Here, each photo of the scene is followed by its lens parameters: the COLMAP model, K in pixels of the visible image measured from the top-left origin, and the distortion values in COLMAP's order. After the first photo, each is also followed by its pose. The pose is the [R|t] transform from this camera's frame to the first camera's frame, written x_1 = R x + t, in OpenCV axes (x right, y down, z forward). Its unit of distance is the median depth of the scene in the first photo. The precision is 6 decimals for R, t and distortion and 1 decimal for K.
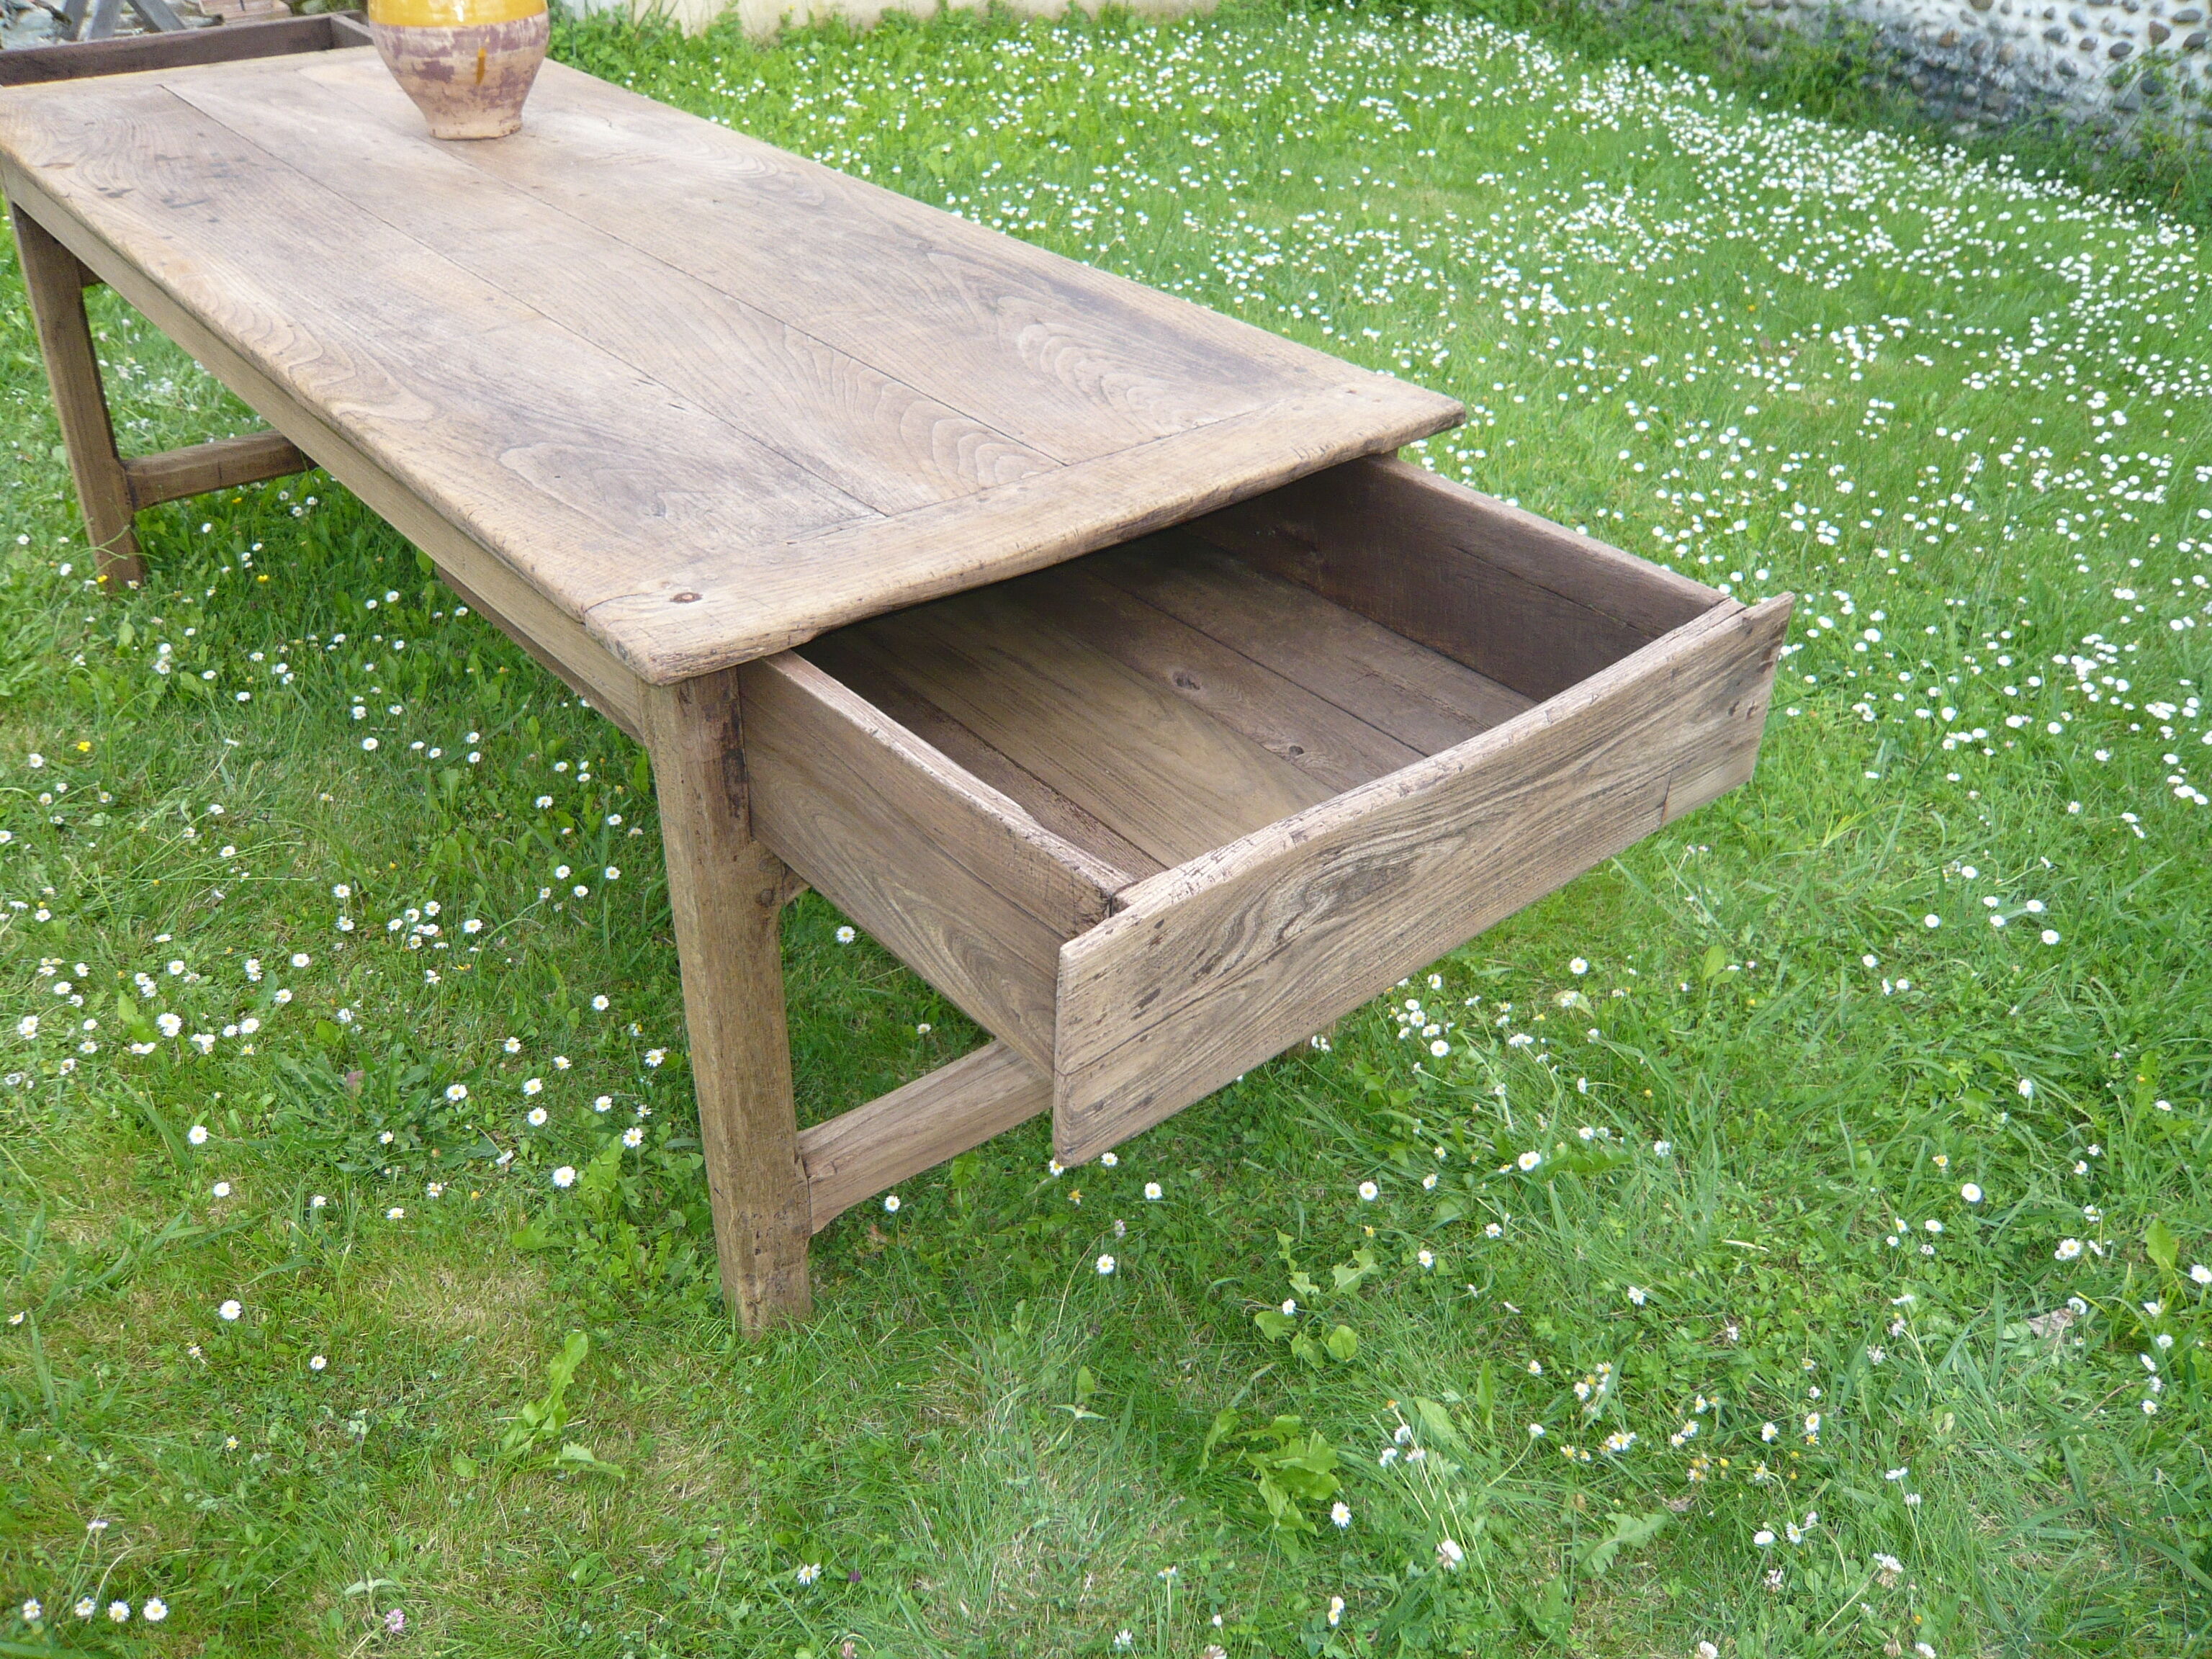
lens RADIAL K [[1862.7, 0, 1109.0], [0, 1862.7, 826.8], [0, 0, 1]] dist [-0.087699, 0.030412]
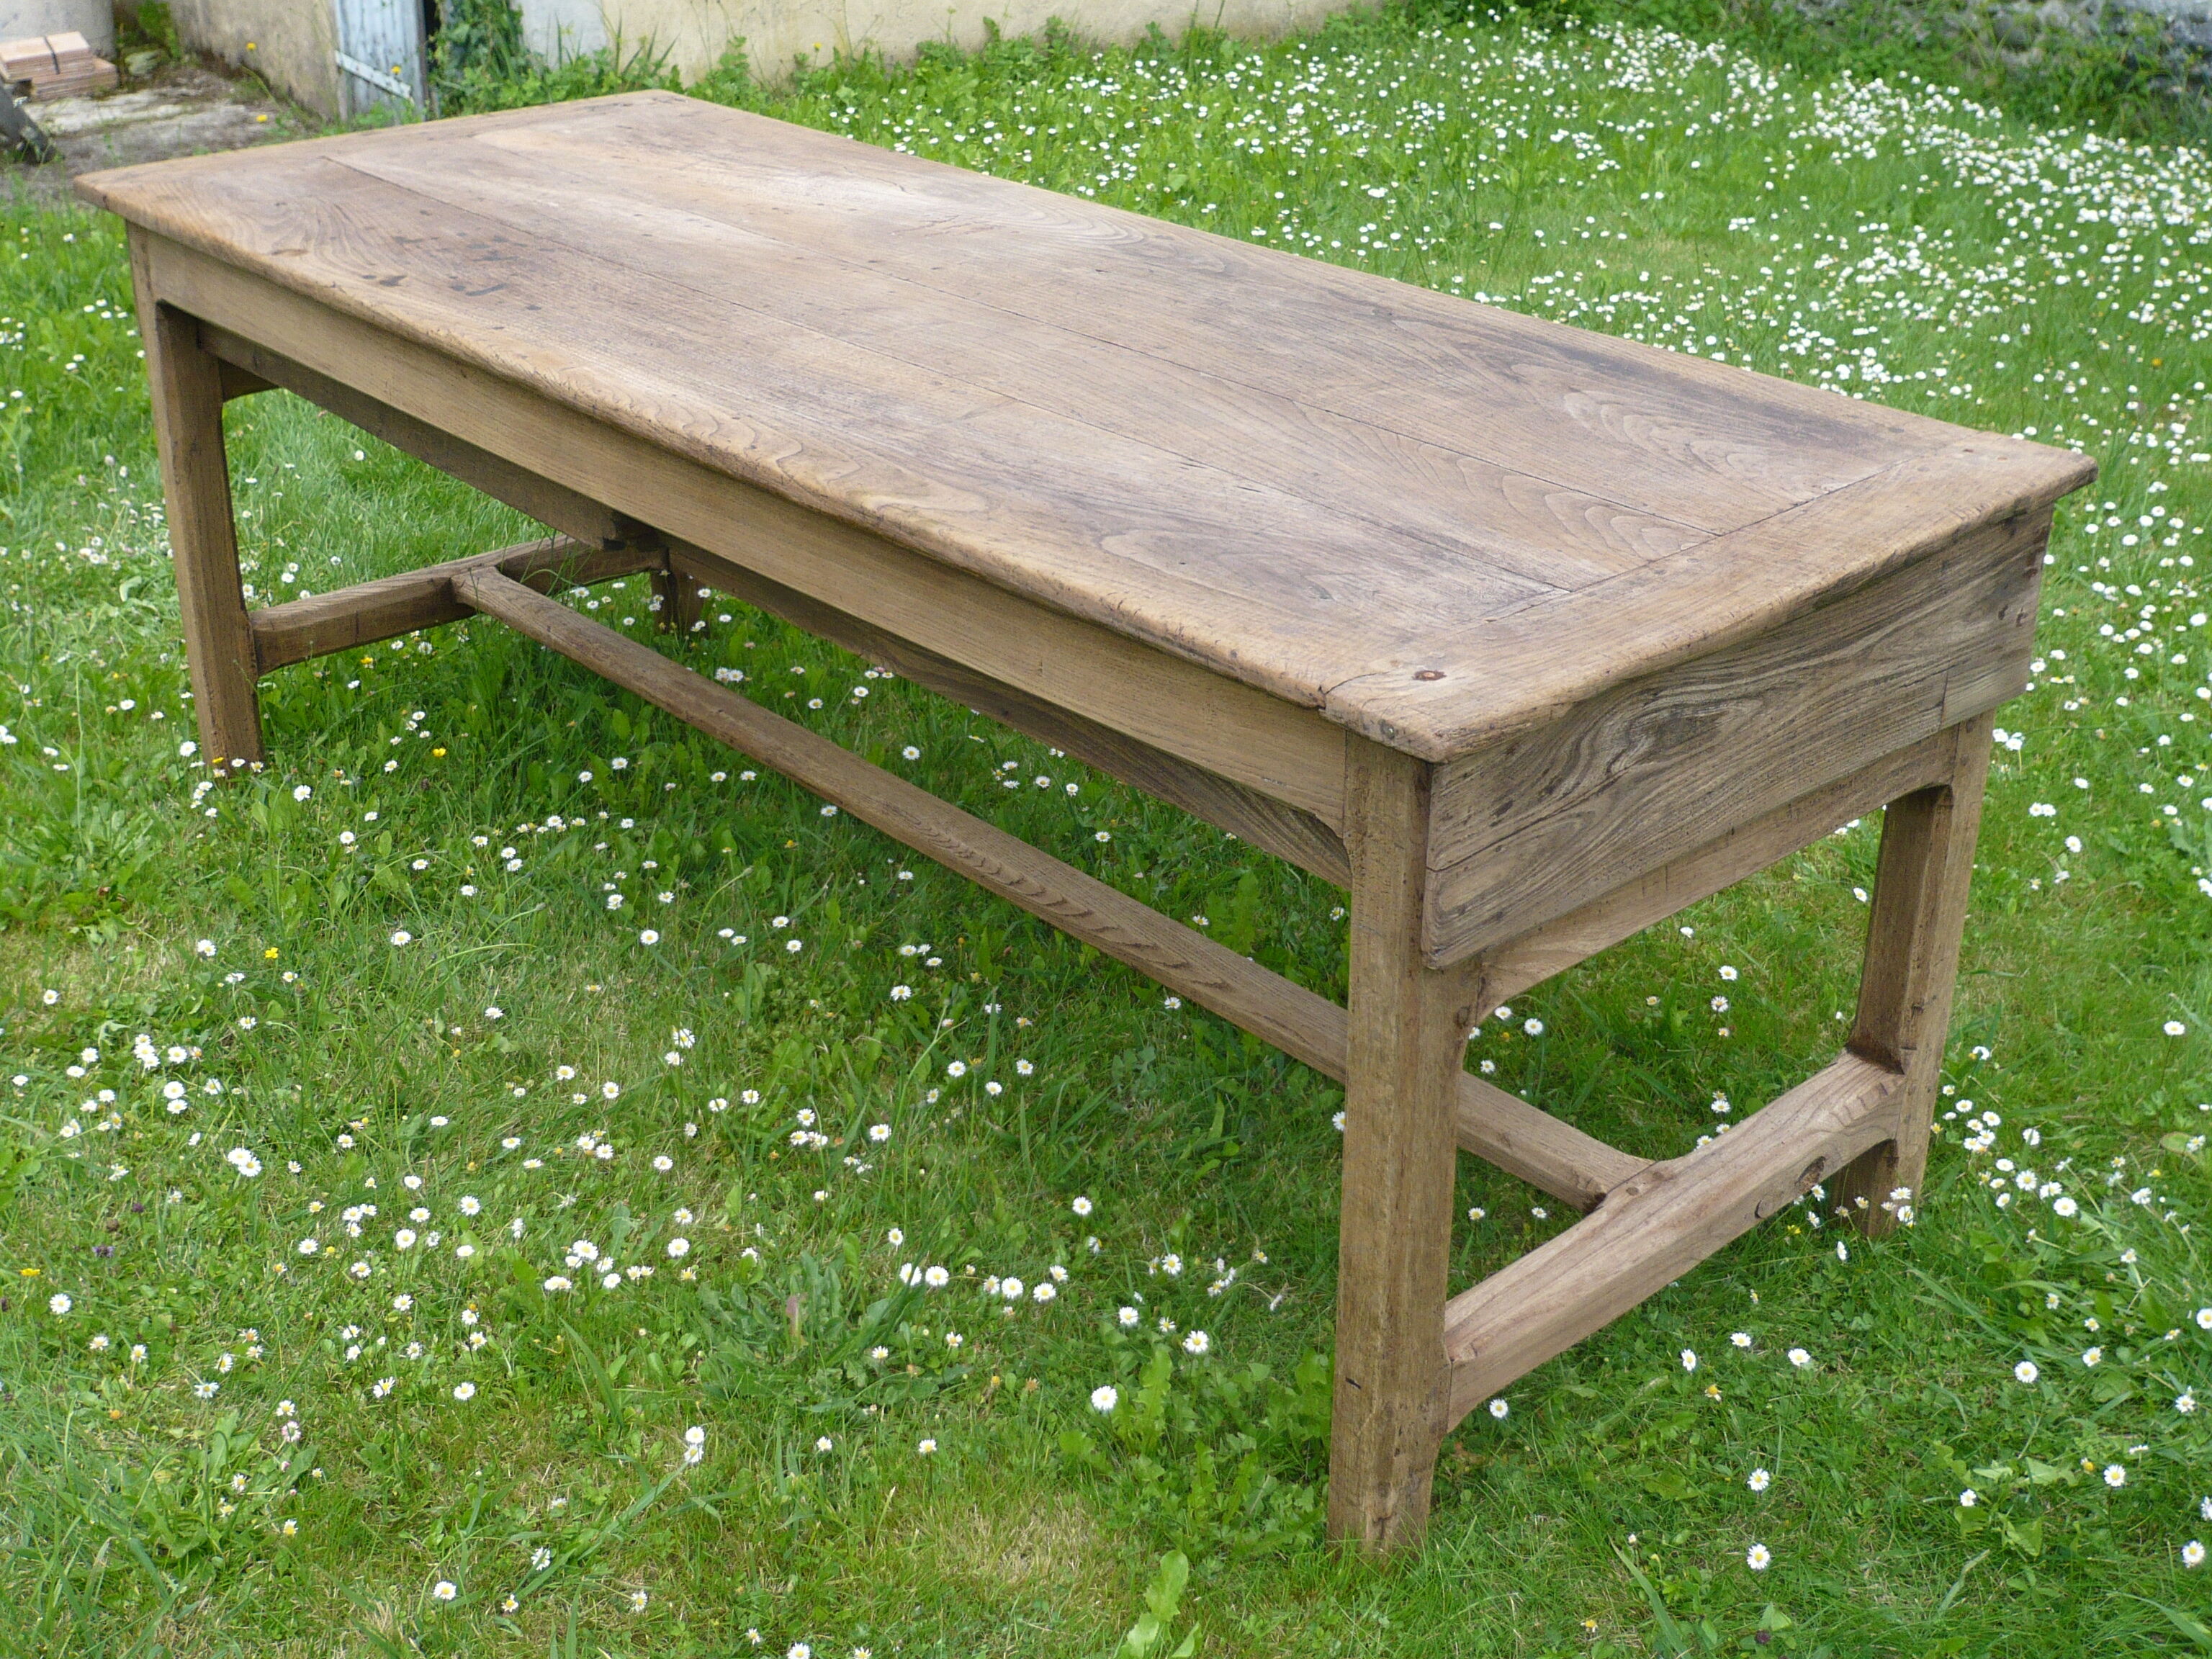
lens RADIAL K [[2597.7, 0, 1112.2], [0, 2597.7, 834.0], [0, 0, 1]] dist [-0.096140, 0.000000]
pose [[0.998731, -0.044961, 0.022711, -0.092249], [0.047285, 0.992228, -0.115098, 0.021114], [-0.017359, 0.116026, 0.993094, -0.059717]]
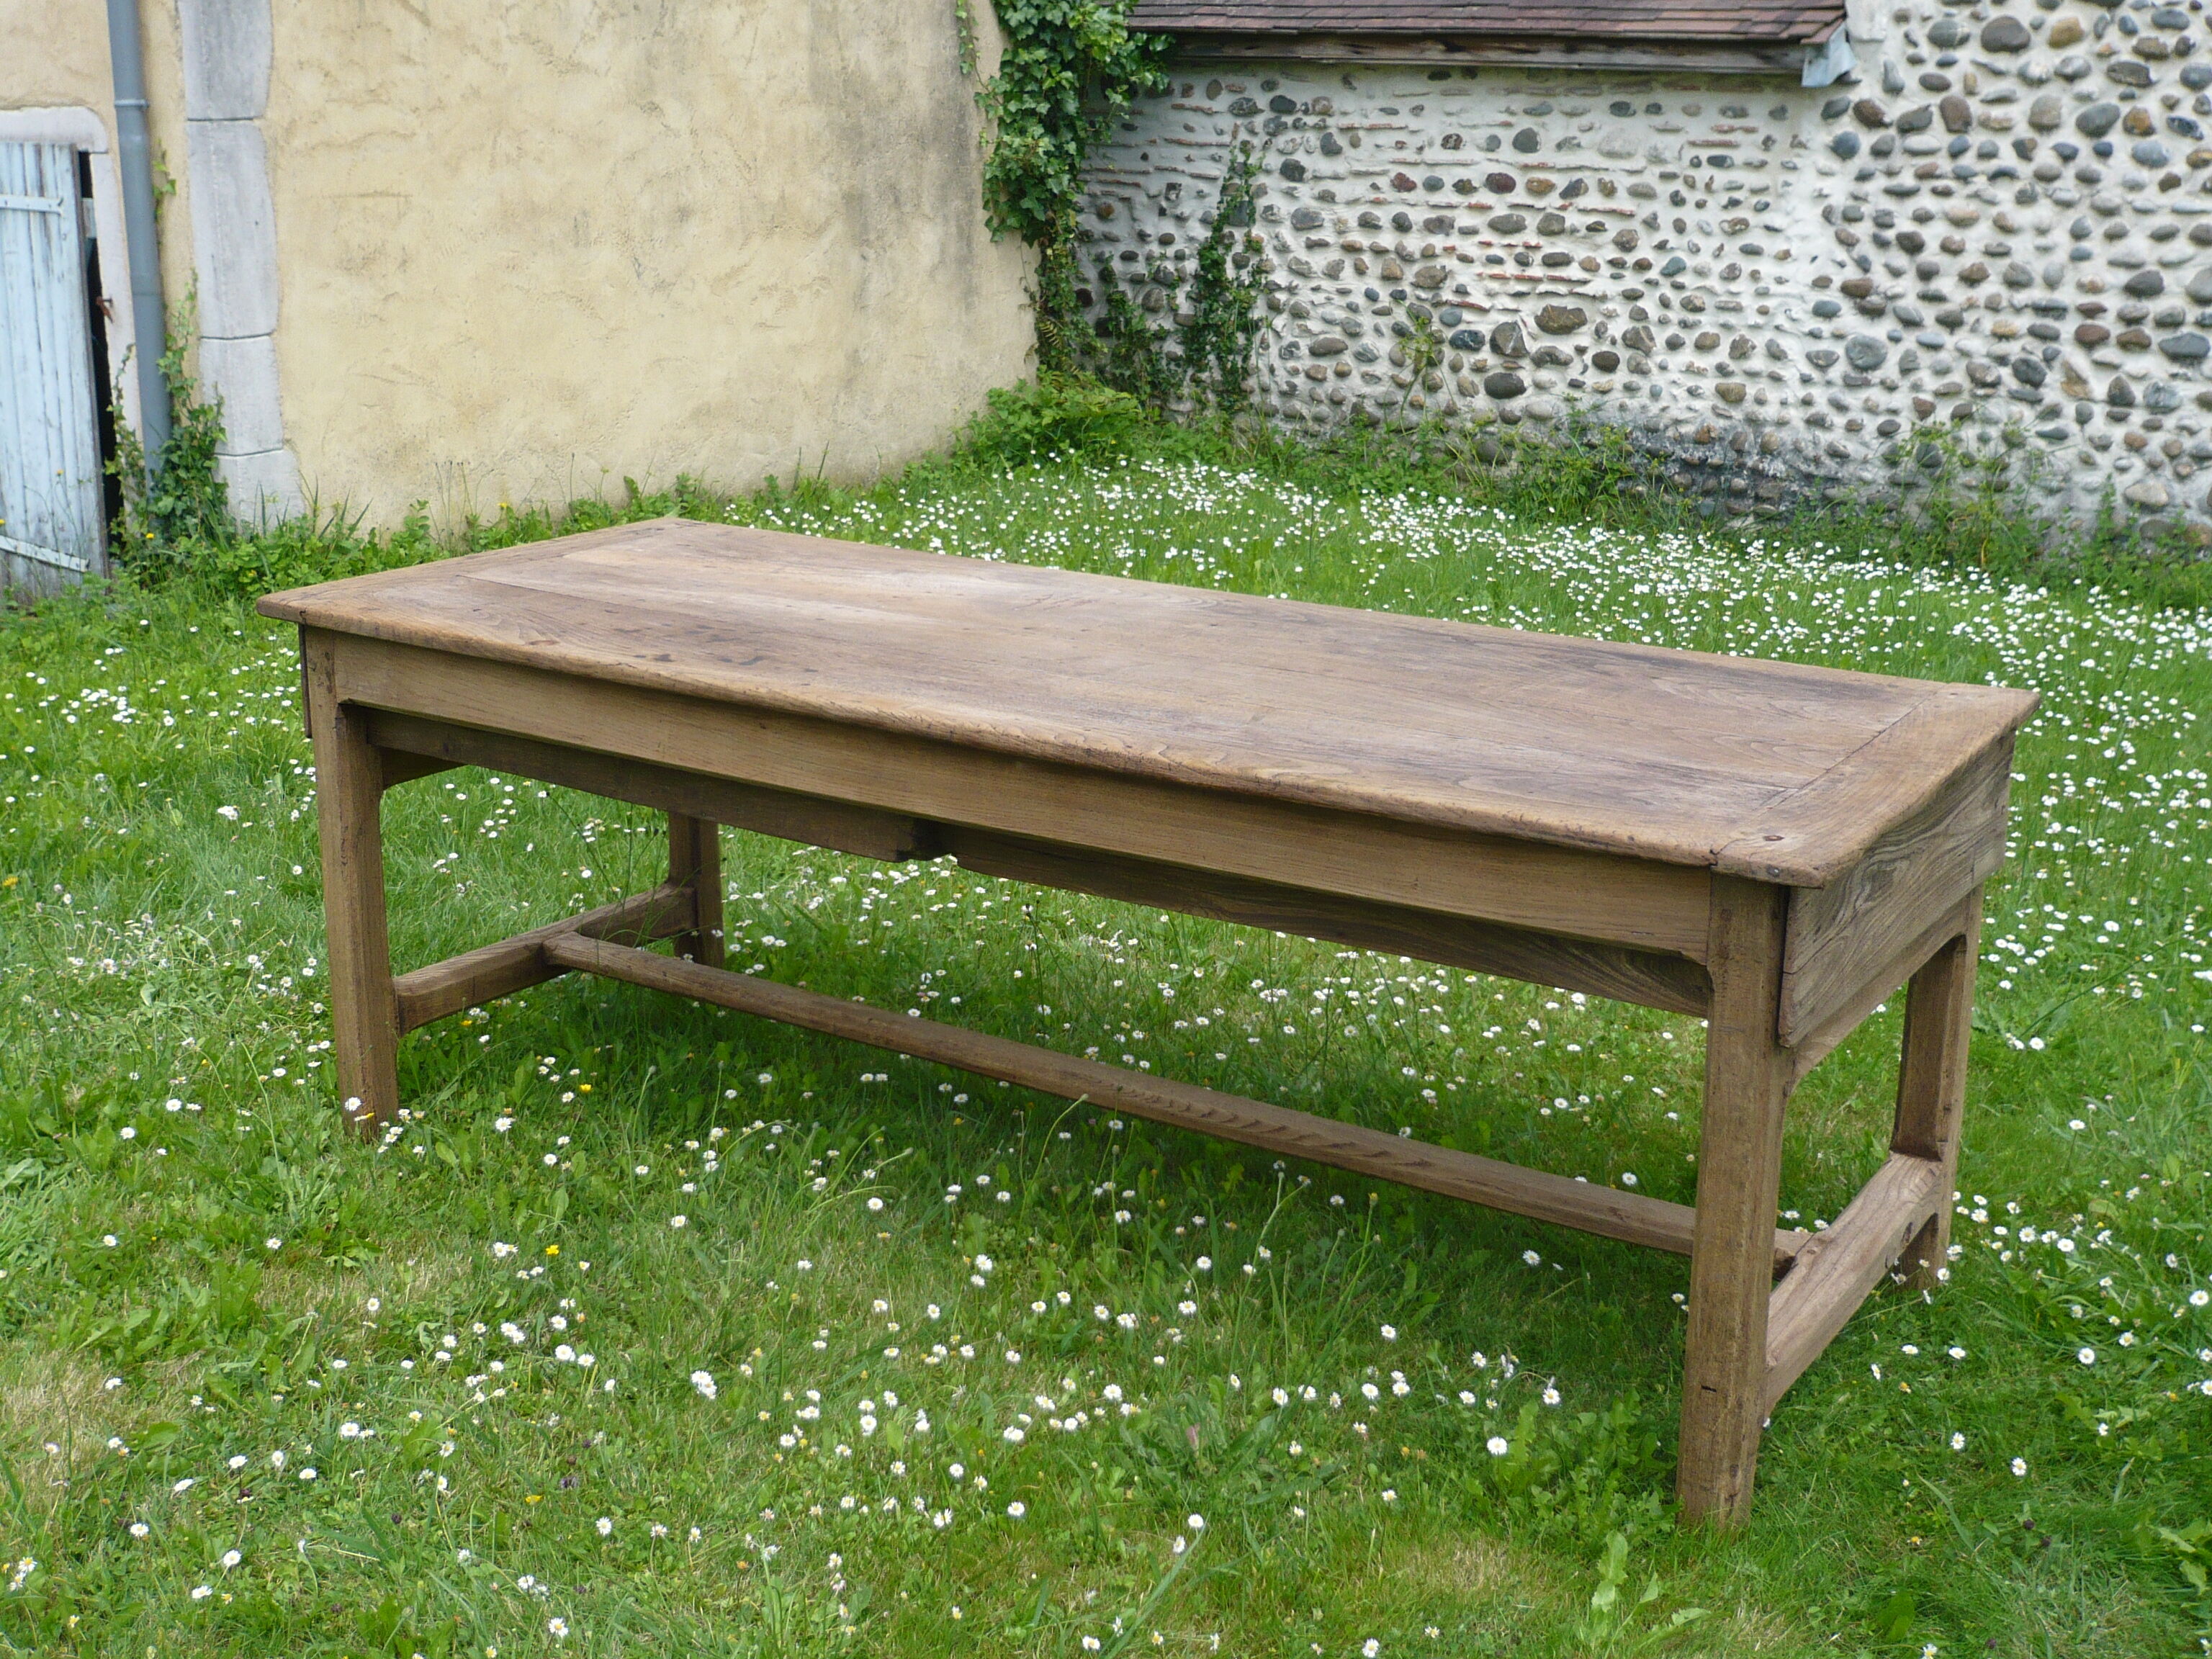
lens RADIAL K [[2597.7, 0, 1103.4], [0, 2597.7, 837.2], [0, 0, 1]] dist [-0.096140, 0.000000]
pose [[0.955275, -0.111829, 0.273757, -0.263508], [0.184231, 0.949193, -0.255132, 0.057323], [-0.231317, 0.294156, 0.927343, -0.134173]]
